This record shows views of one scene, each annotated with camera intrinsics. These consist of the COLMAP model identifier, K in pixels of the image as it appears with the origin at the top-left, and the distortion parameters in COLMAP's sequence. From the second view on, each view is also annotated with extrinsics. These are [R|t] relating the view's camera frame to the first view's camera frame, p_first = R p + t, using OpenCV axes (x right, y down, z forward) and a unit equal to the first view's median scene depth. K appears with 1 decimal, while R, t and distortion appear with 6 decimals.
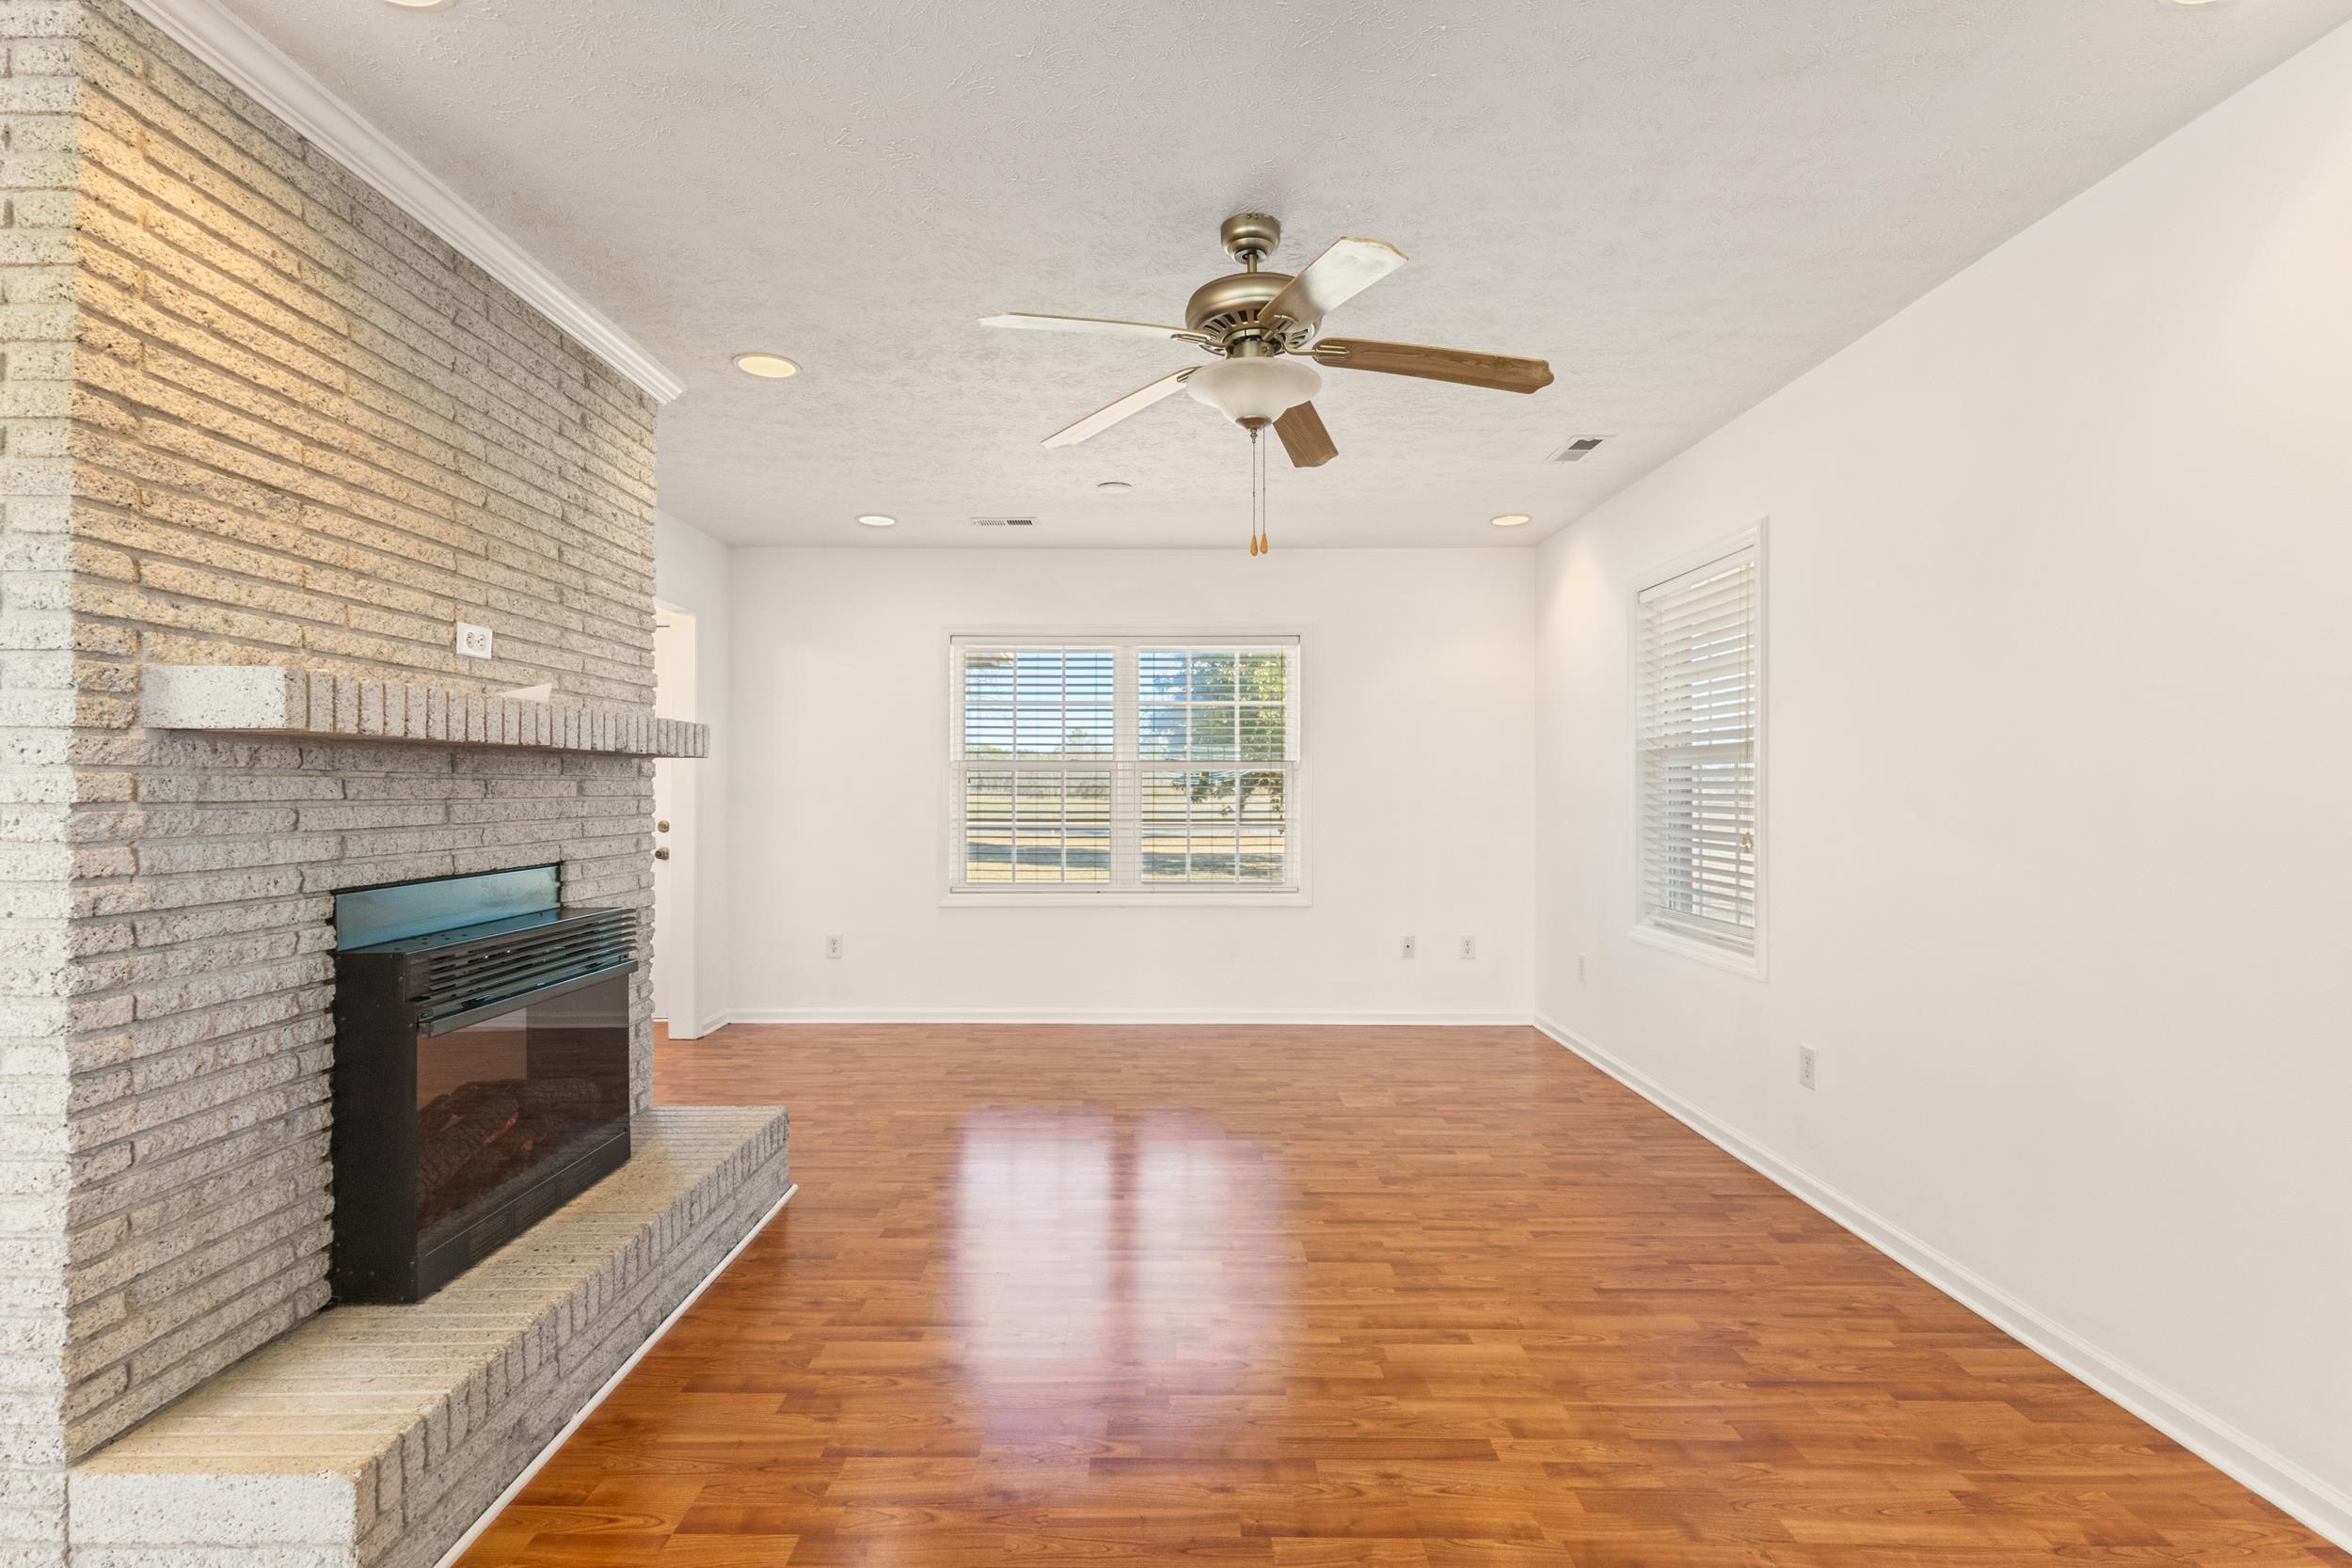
lens RADIAL K [[1091.8, 0, 1163.5], [0, 1091.8, 781.3], [0, 0, 1]] dist [0.003505, 0.002356]
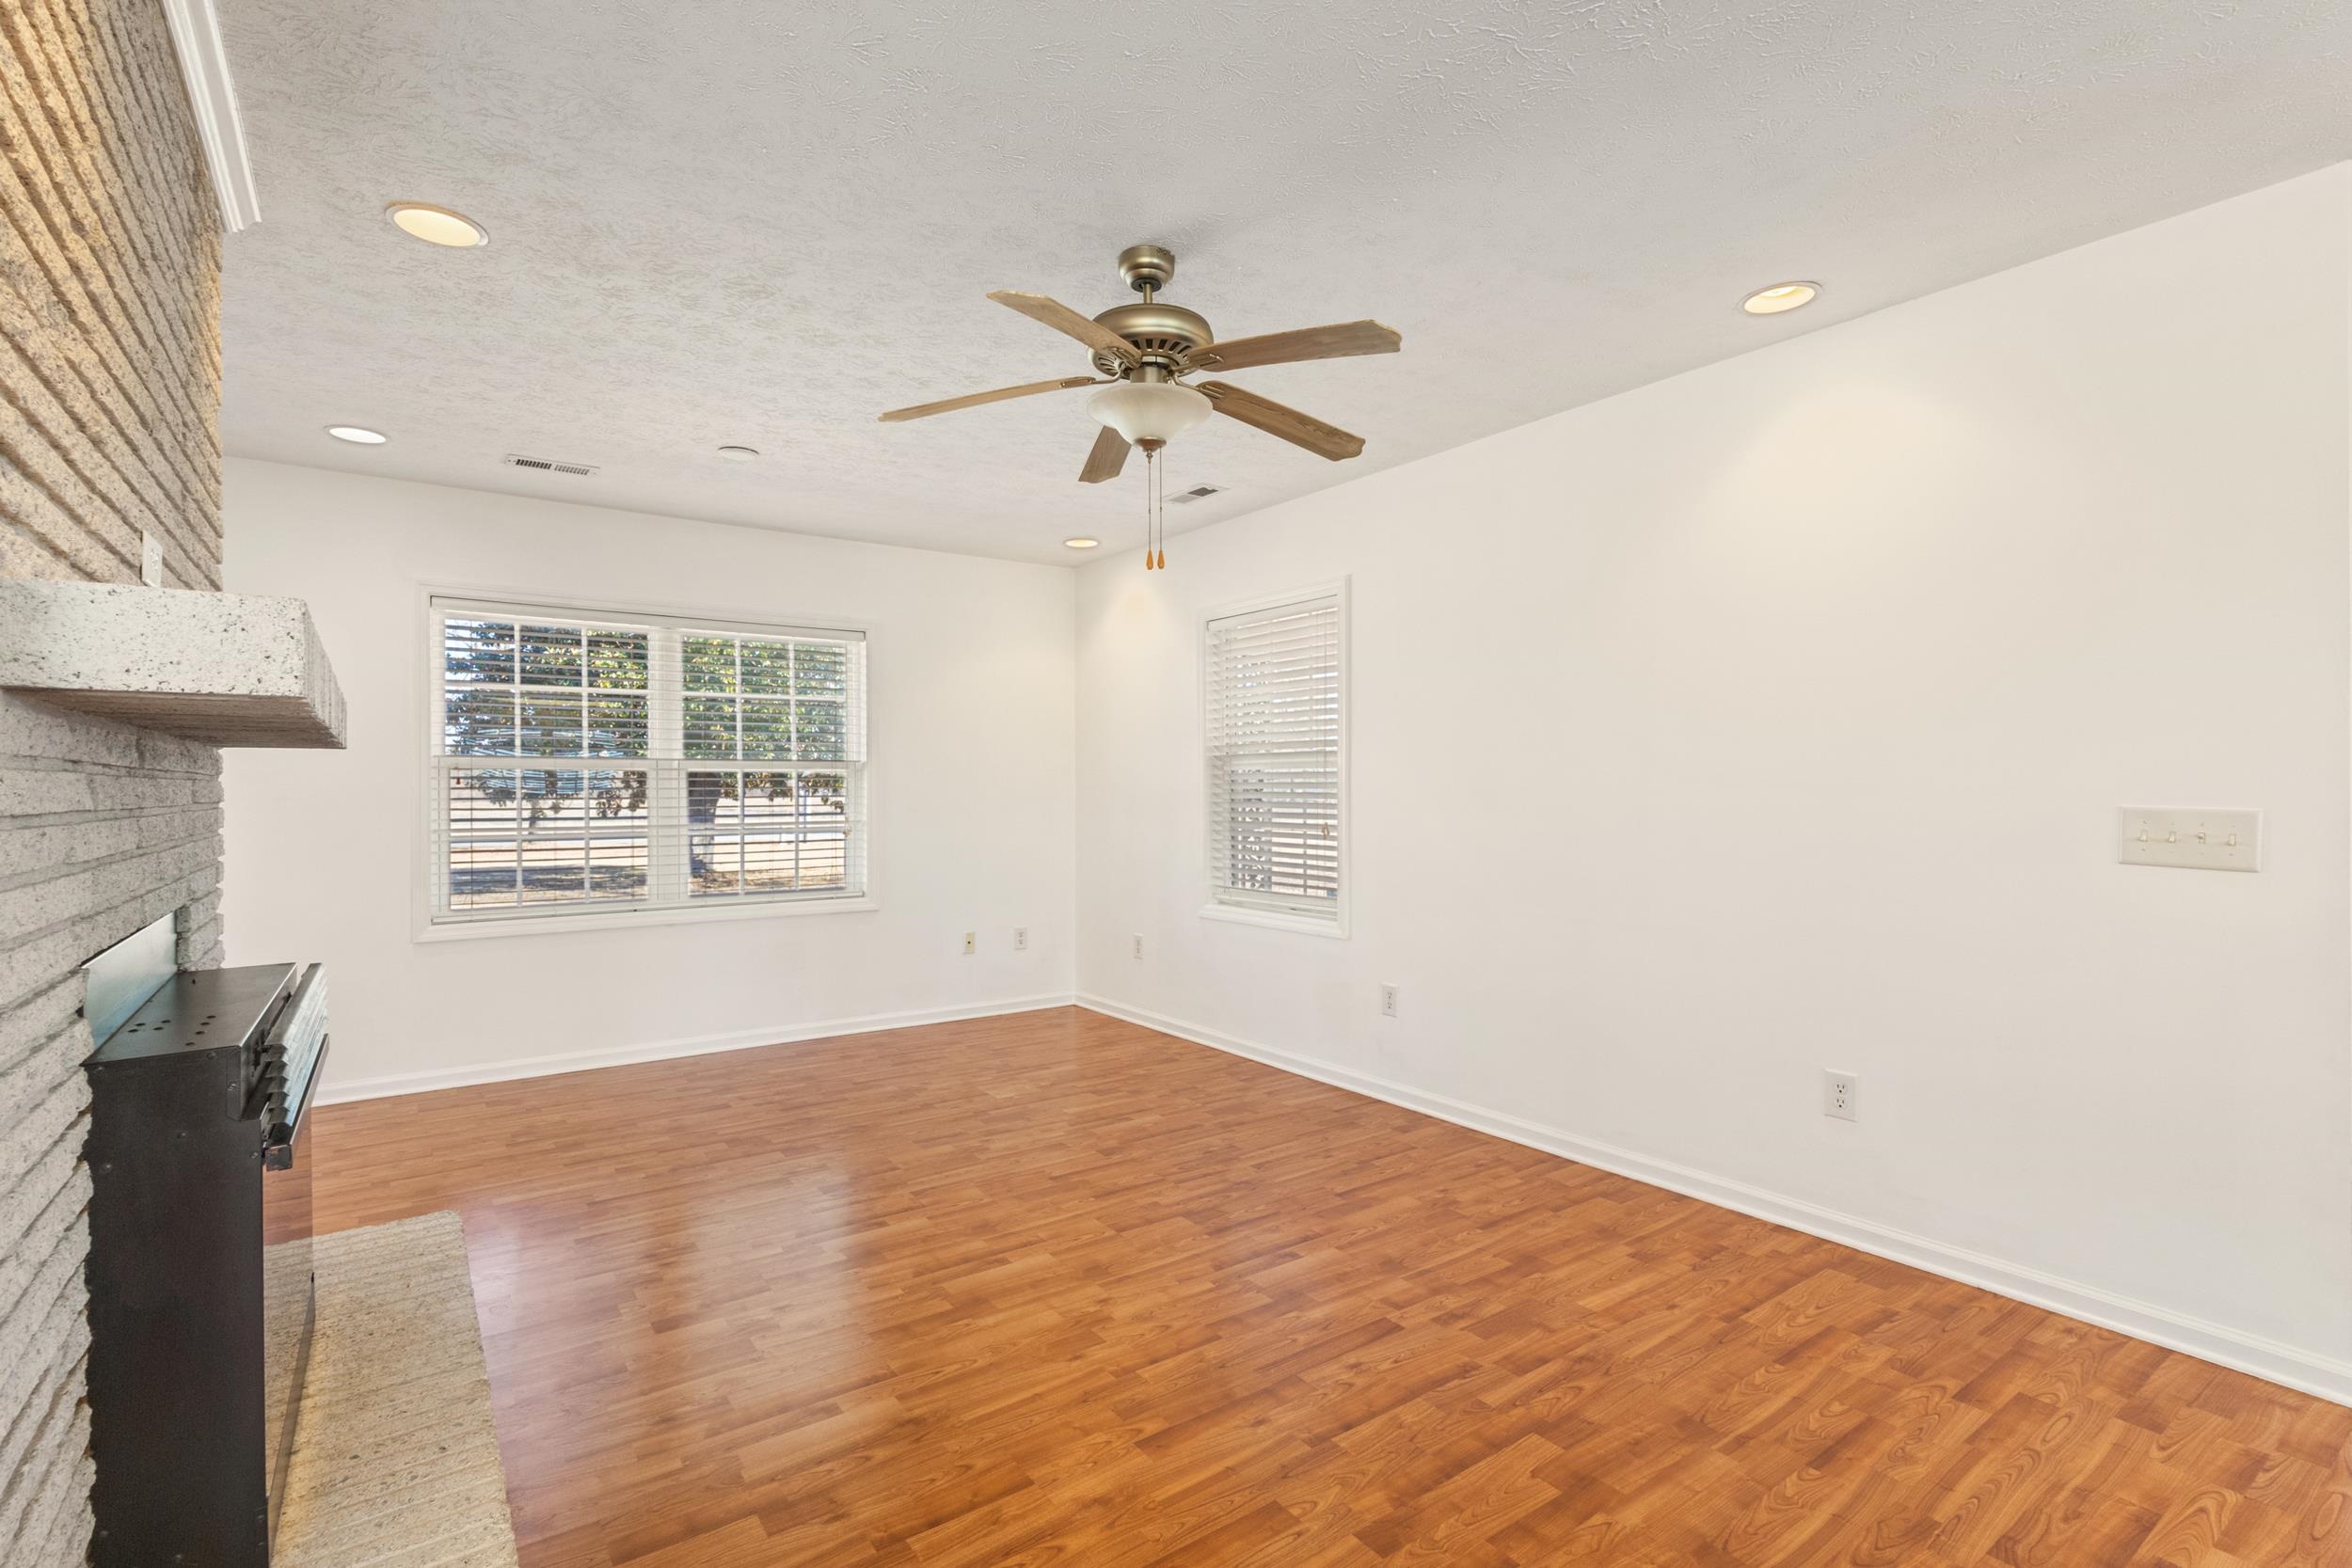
lens RADIAL K [[1091.8, 0, 1180.3], [0, 1091.8, 784.4], [0, 0, 1]] dist [0.003505, 0.002356]
pose [[0.808298, -0.001229, 0.588772, -0.468885], [0.000383, 0.999999, 0.001562, 0.001449], [-0.588773, -0.001037, 0.808298, 0.110784]]
